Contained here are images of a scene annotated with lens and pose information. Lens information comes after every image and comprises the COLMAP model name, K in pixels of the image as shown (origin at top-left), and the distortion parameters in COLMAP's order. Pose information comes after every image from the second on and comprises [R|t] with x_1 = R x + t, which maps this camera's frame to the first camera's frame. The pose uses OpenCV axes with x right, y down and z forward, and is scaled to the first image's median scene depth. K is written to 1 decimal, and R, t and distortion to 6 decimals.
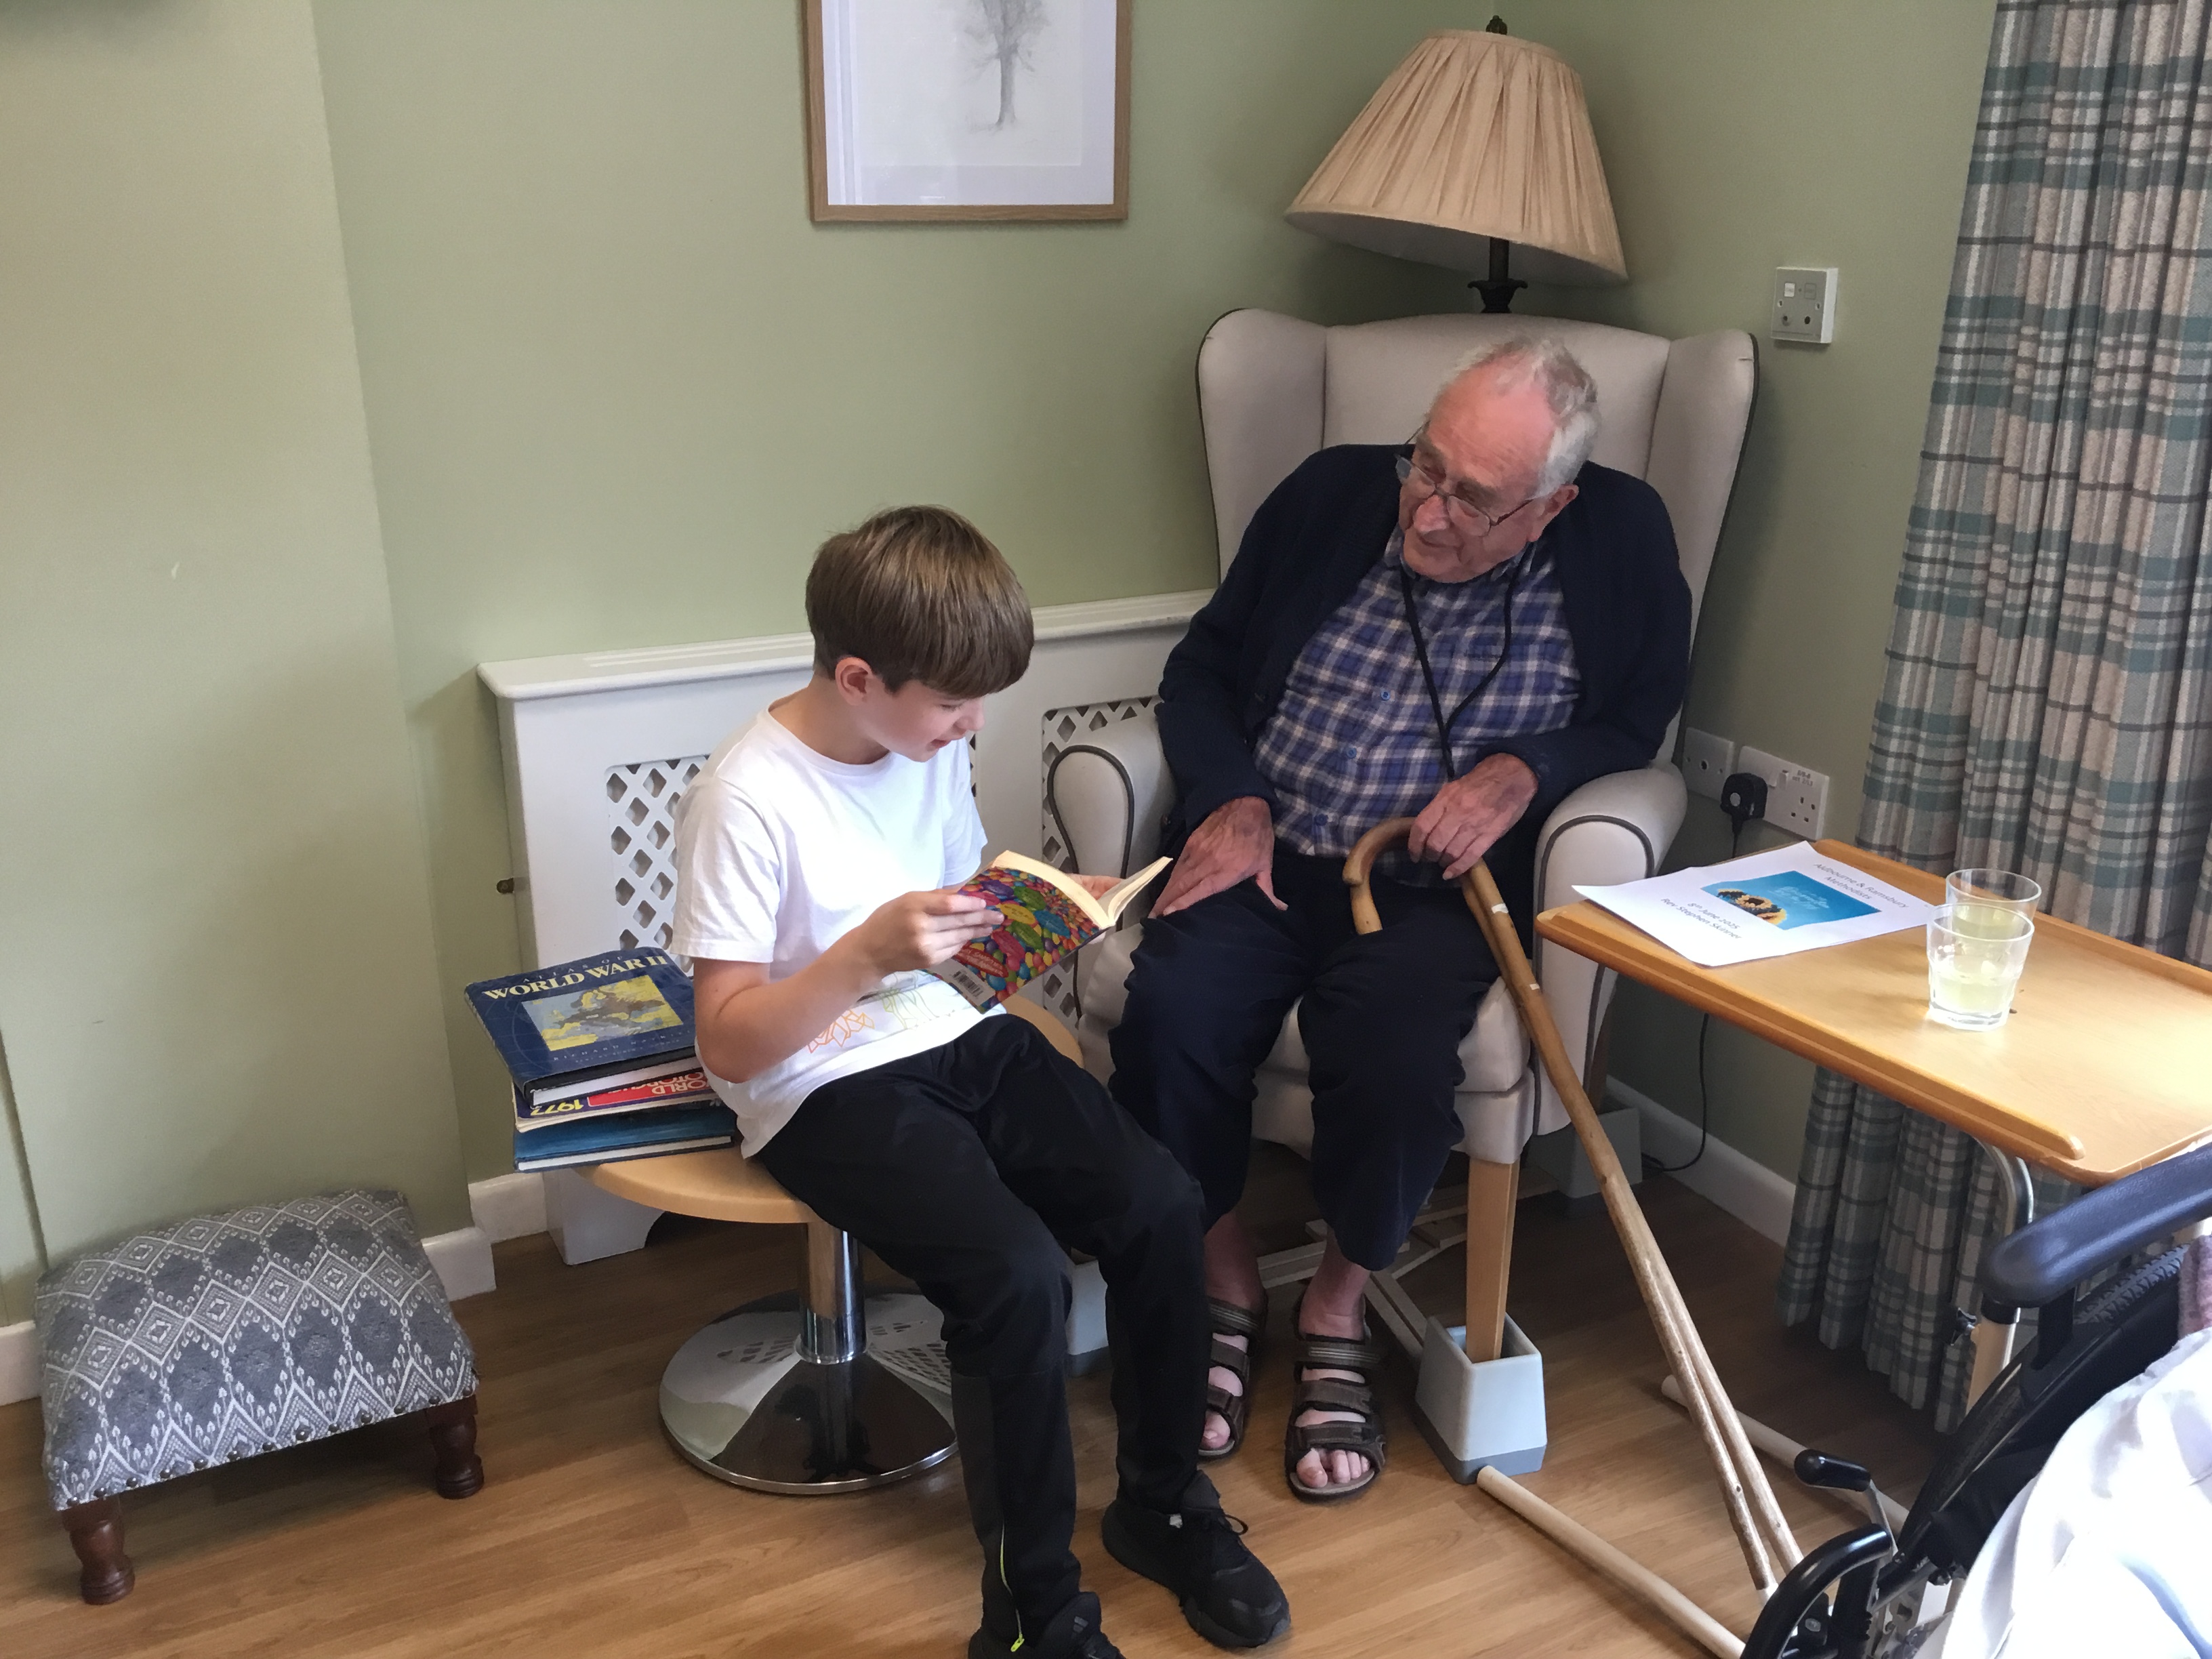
lens RADIAL K [[2089.1, 0, 1106.0], [0, 2089.1, 829.5], [0, 0, 1]] dist [0.060718, -0.106234]
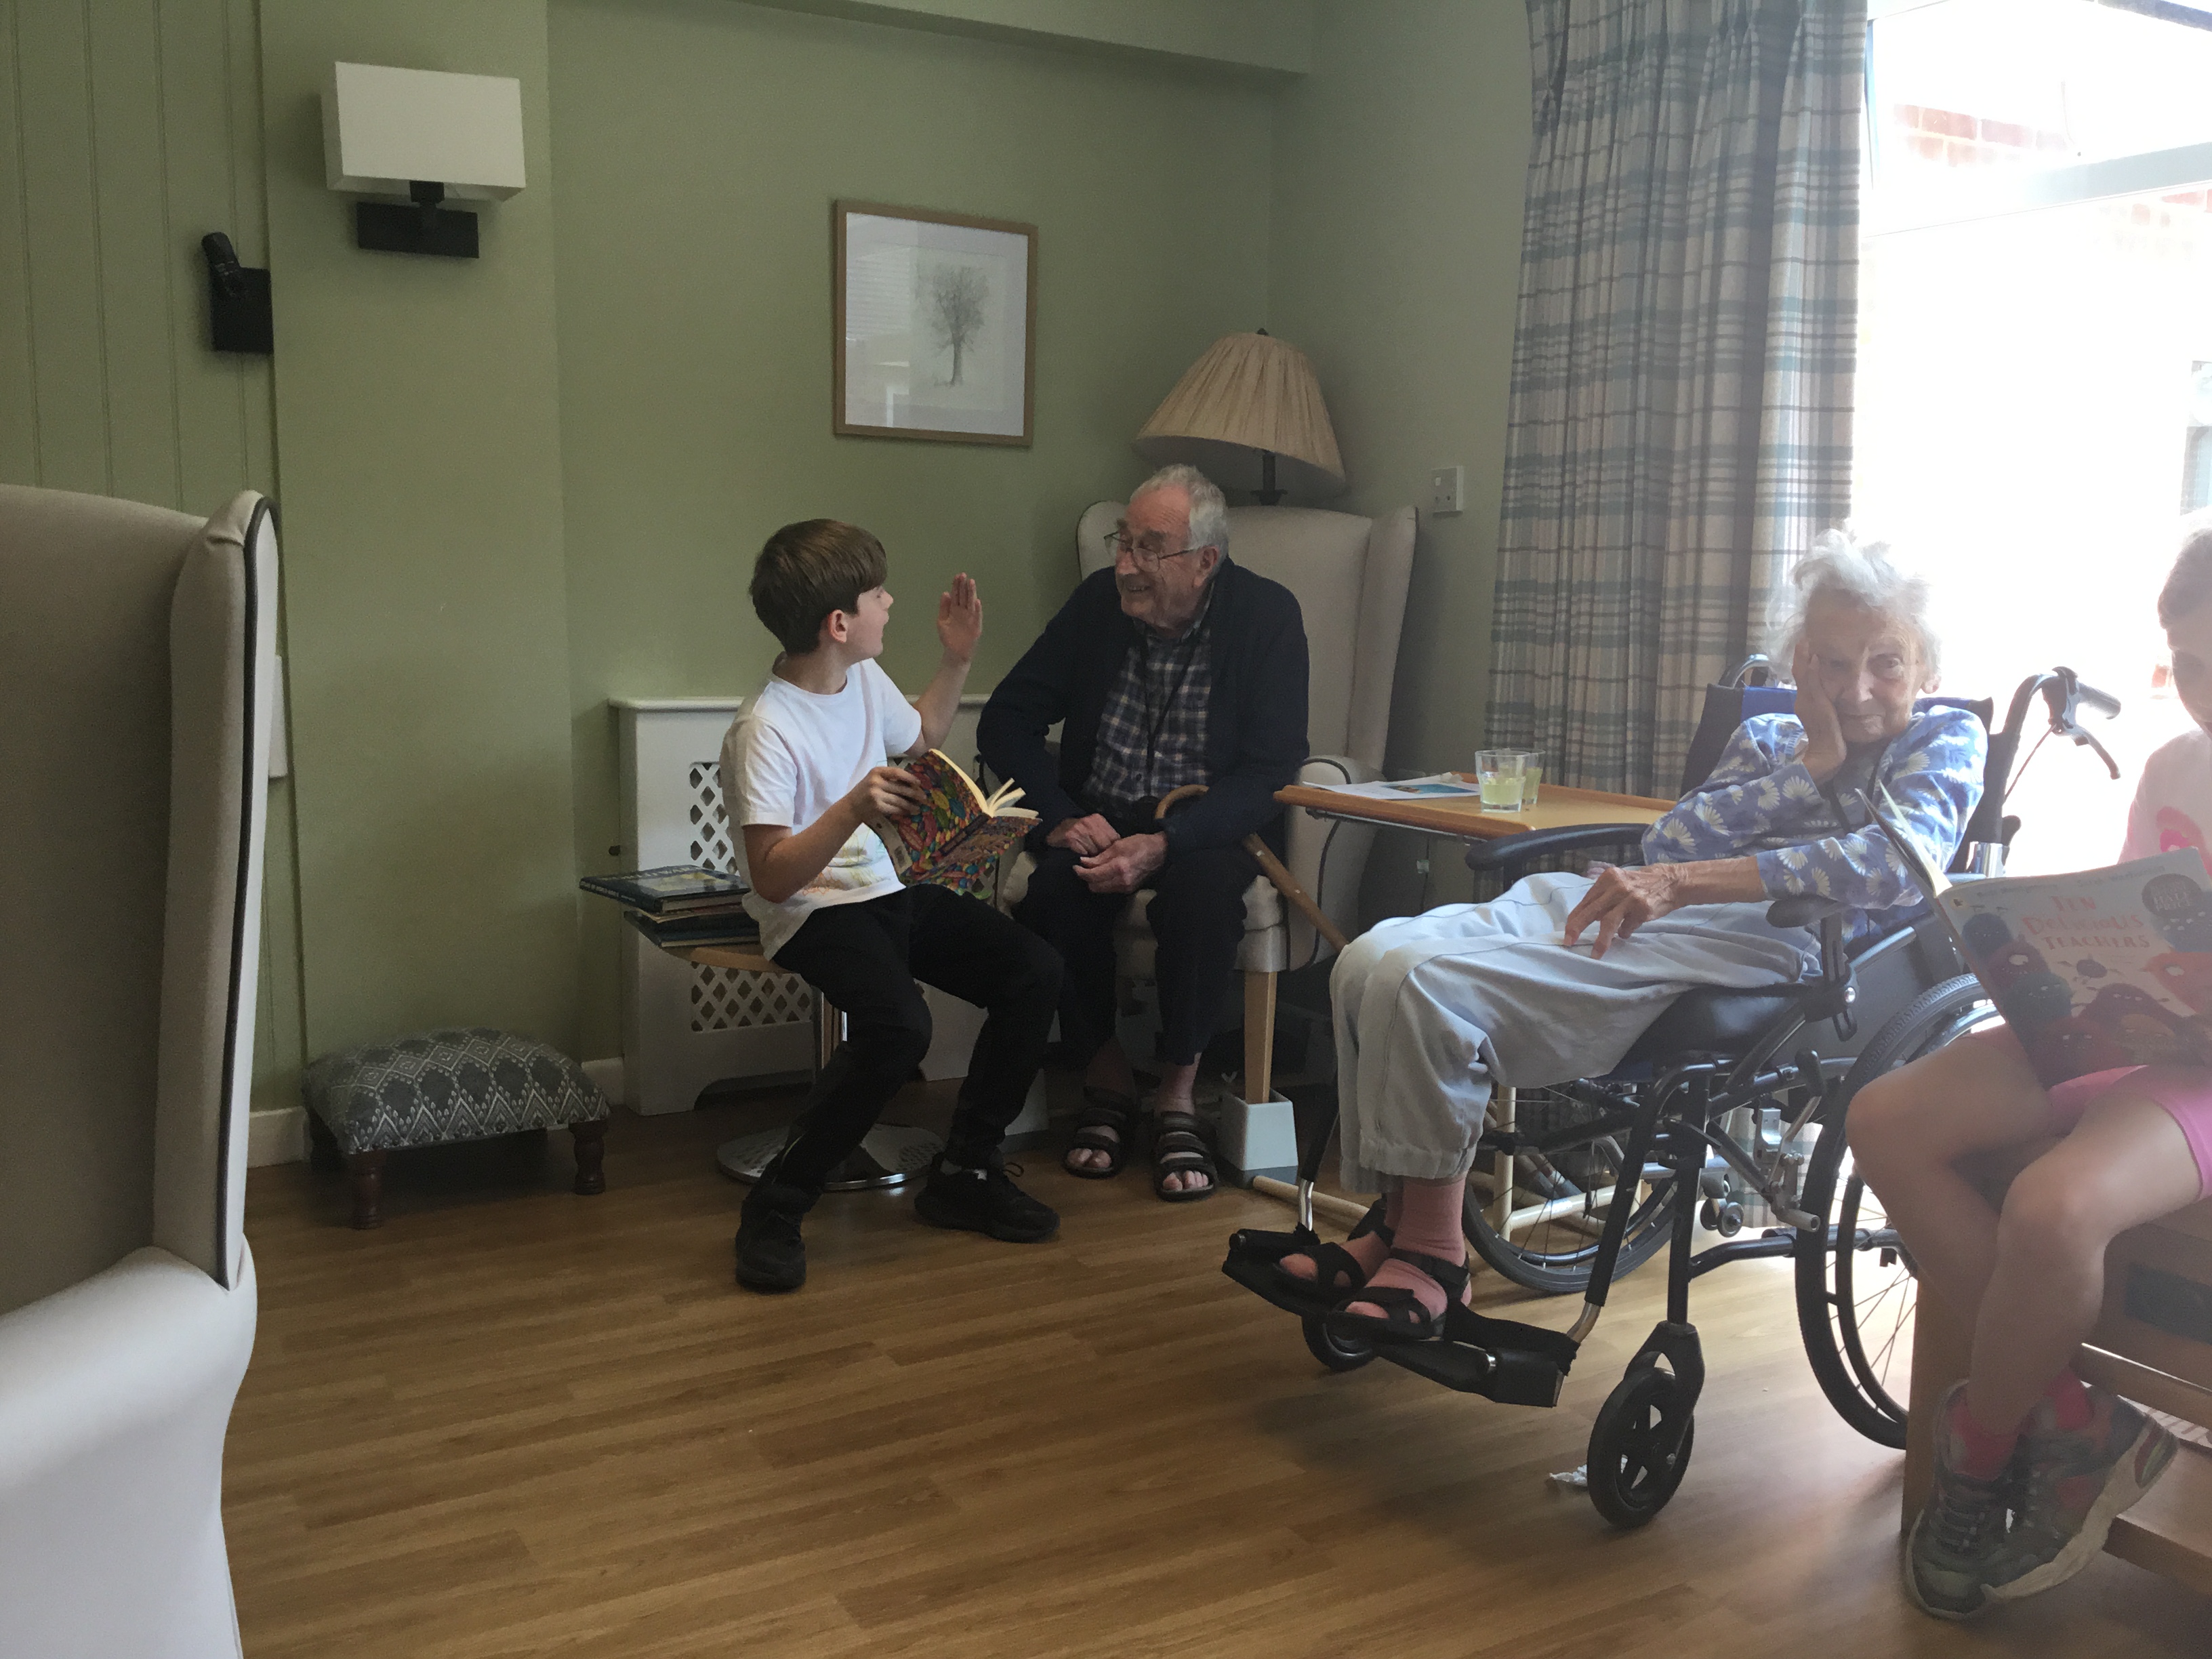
lens RADIAL K [[2098.2, 0, 1106.0], [0, 2098.2, 829.5], [0, 0, 1]] dist [0.088962, -0.005601]
pose [[0.998545, 0.010627, 0.052876, -0.018122], [0.000387, 0.978959, -0.204058, 0.398027], [-0.053932, 0.203781, 0.977530, -0.616464]]
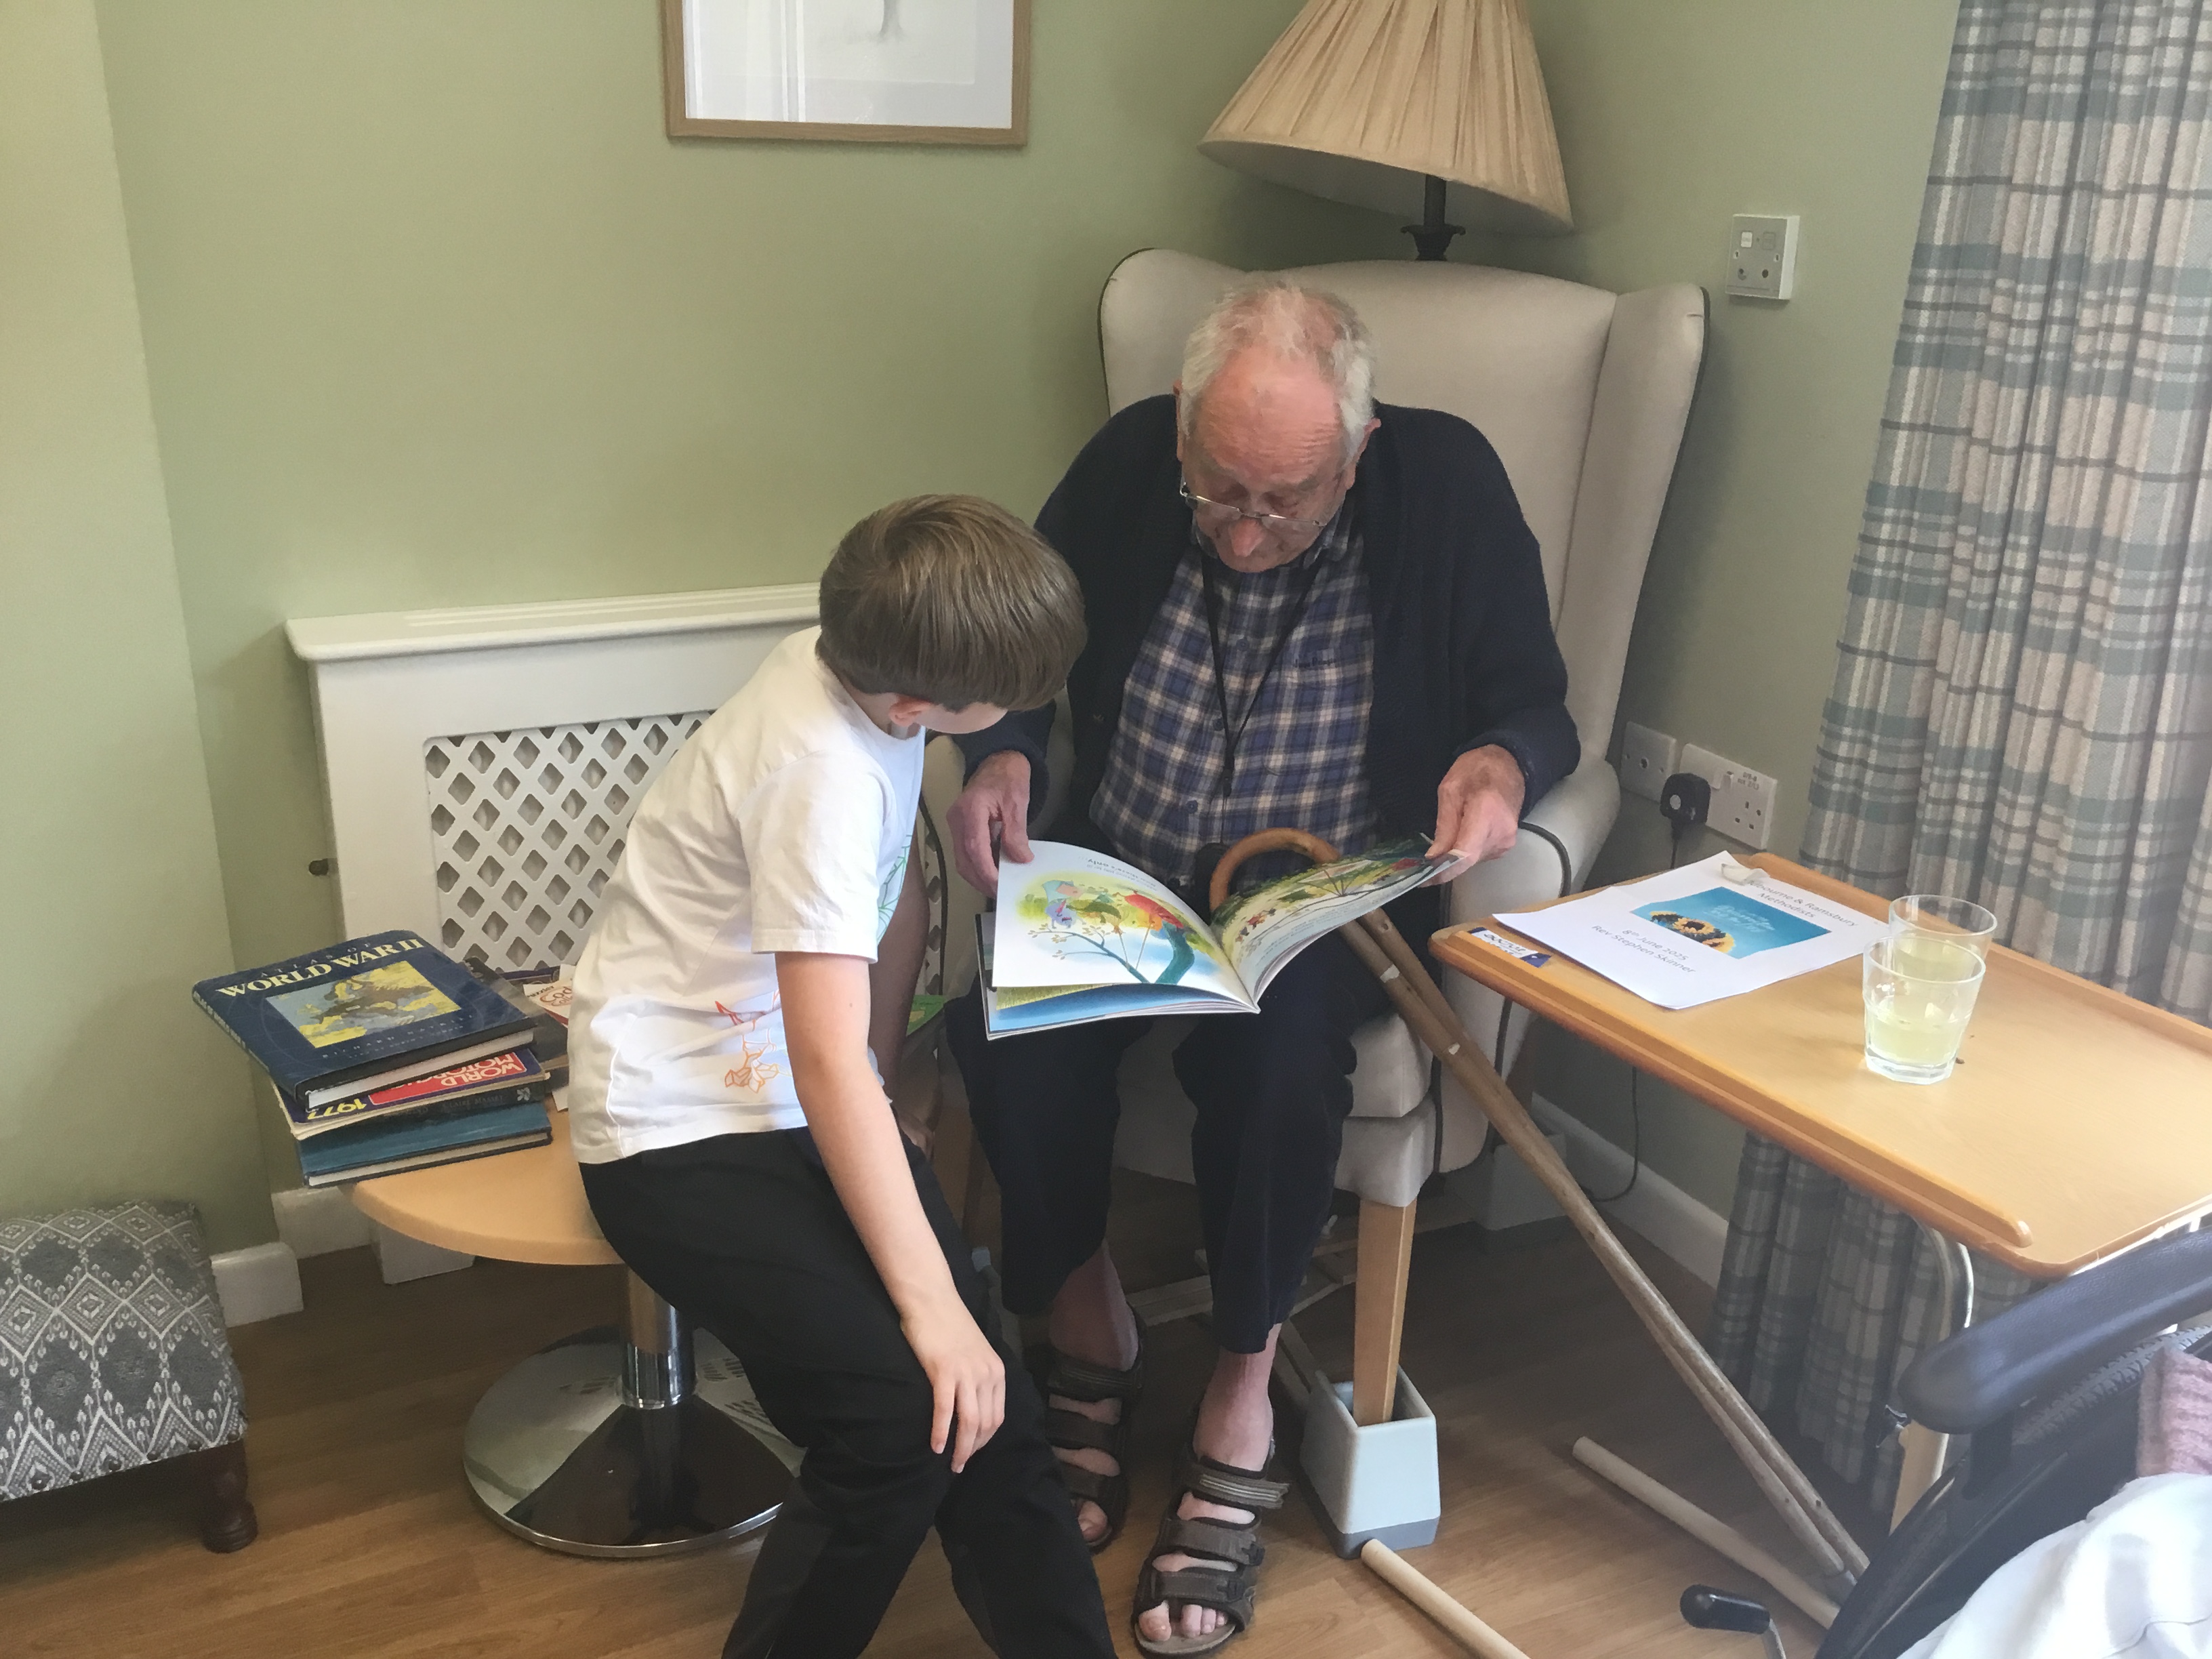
lens RADIAL K [[2089.1, 0, 1106.0], [0, 2089.1, 829.5], [0, 0, 1]] dist [0.060718, -0.106234]
pose [[0.999746, 0.022112, 0.004311, 0.060837], [-0.022170, 0.999656, 0.014001, -0.011953], [-0.004000, -0.014093, 0.999893, 0.111825]]
